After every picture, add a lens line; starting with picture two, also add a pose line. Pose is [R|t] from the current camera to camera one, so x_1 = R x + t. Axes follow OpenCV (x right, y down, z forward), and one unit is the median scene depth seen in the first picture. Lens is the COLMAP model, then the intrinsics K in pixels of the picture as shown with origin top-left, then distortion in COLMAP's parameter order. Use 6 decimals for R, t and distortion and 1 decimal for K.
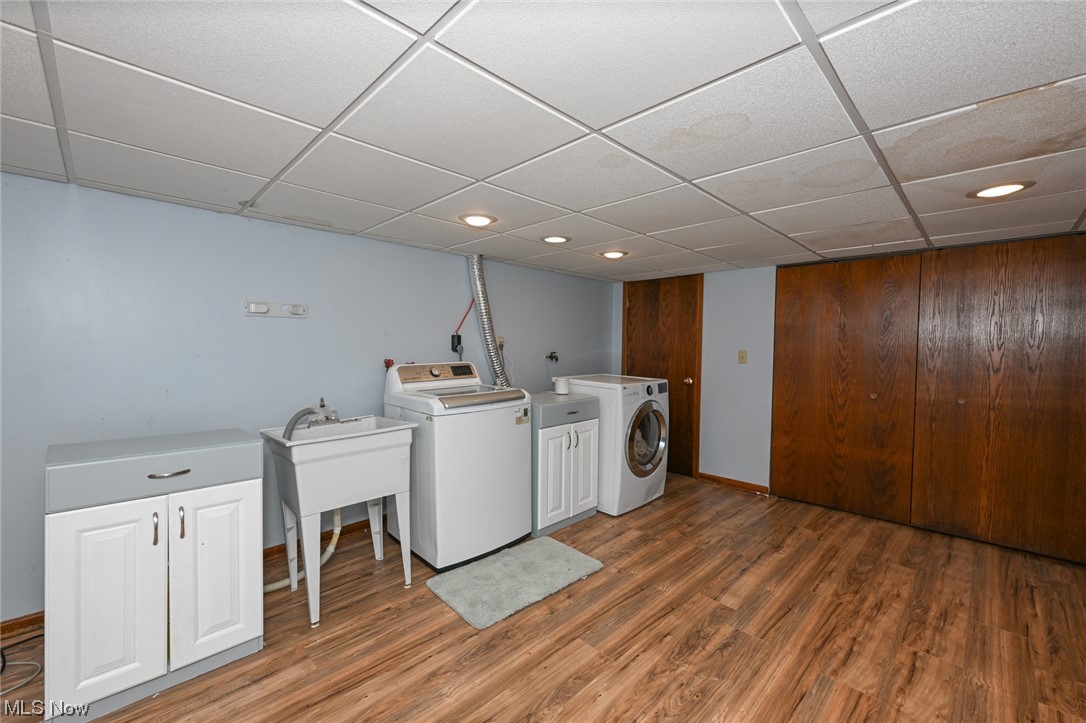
lens RADIAL K [[438.6, 0, 541.7], [0, 438.6, 353.3], [0, 0, 1]] dist [-0.000863, 0.000664]
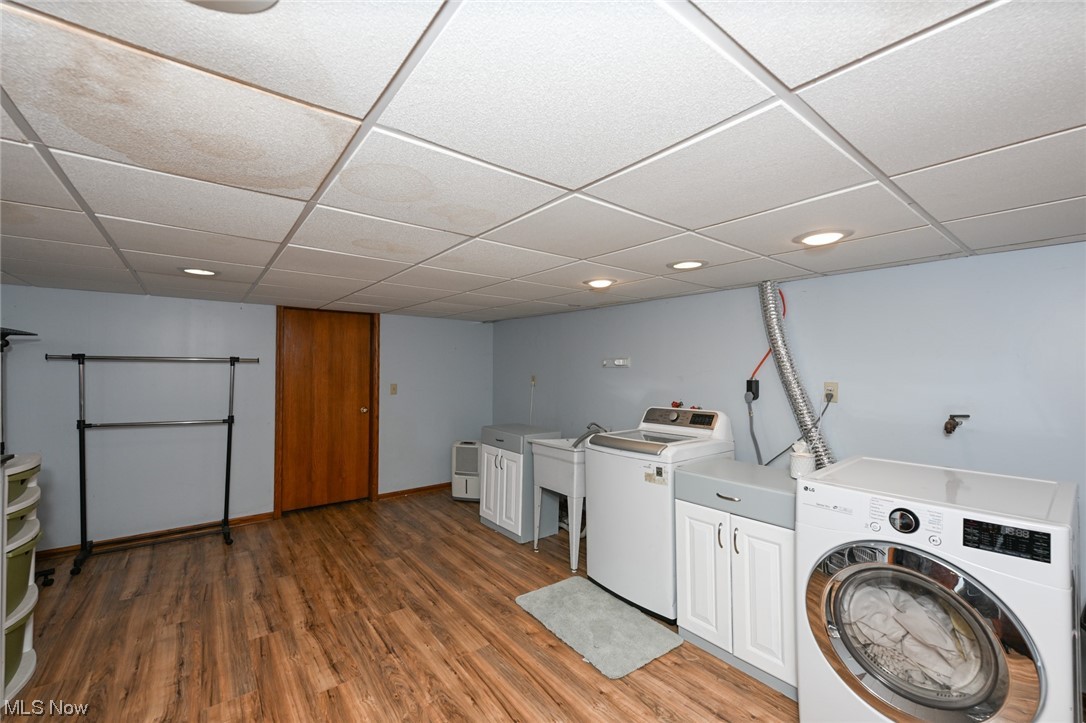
lens RADIAL K [[438.6, 0, 541.1], [0, 438.6, 362.1], [0, 0, 1]] dist [-0.000863, 0.000664]
pose [[-0.109254, -0.023716, -0.993731, 1.220101], [-0.027575, 0.999403, -0.020820, -0.083510], [0.993631, 0.025127, -0.109842, 1.210107]]
